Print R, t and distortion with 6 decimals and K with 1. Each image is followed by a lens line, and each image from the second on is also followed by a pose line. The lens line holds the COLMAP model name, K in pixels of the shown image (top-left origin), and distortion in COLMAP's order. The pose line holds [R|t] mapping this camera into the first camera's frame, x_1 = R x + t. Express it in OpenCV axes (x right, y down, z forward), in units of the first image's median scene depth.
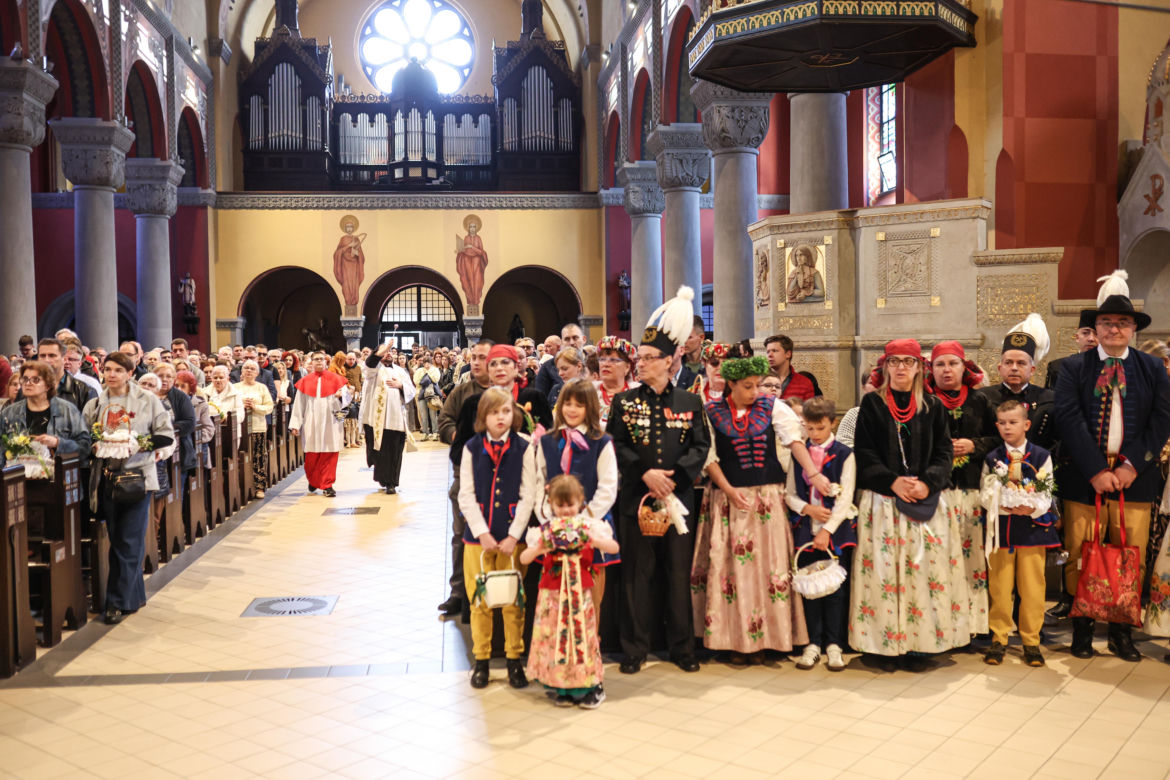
lens RADIAL K [[1121.8, 0, 585.0], [0, 1121.8, 390.0], [0, 0, 1]] dist [-0.006107, -0.009610]
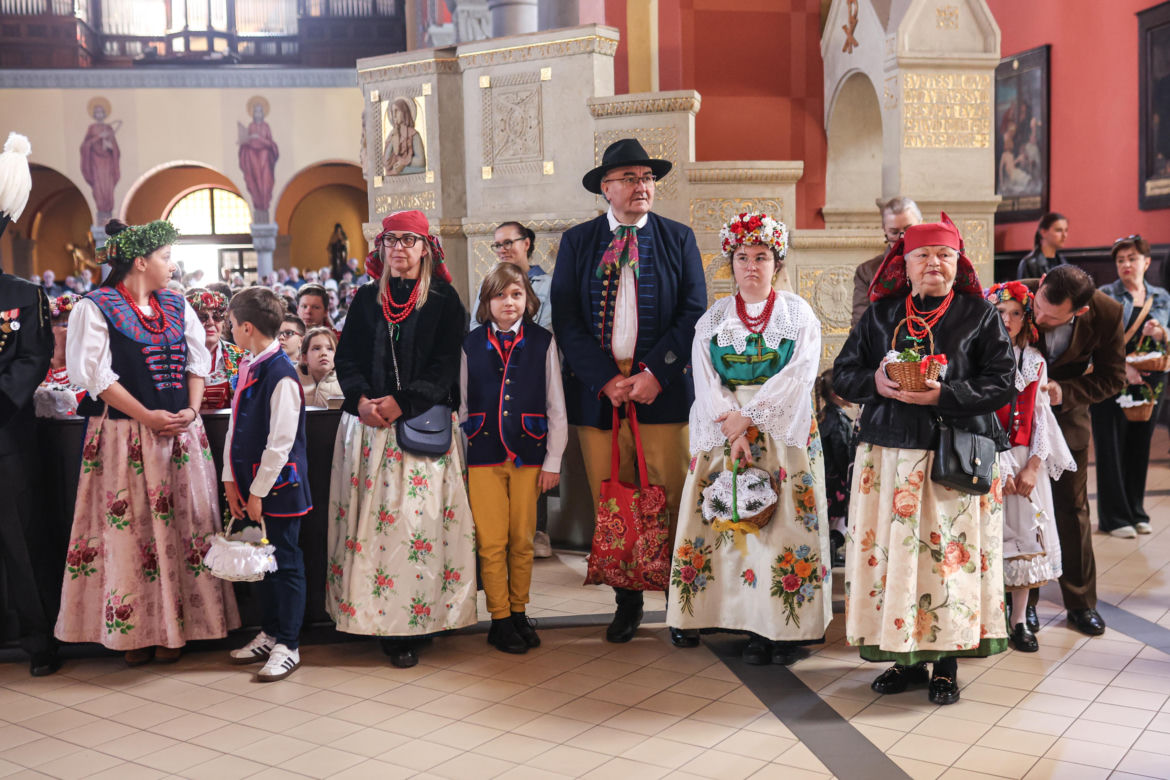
lens RADIAL K [[1351.3, 0, 585.0], [0, 1351.3, 390.0], [0, 0, 1]] dist [0.000854, -0.009027]
pose [[0.998287, -0.016893, 0.056017, 0.261736], [0.014054, 0.998615, 0.050706, 0.021423], [-0.056796, -0.049832, 0.997141, 0.086480]]
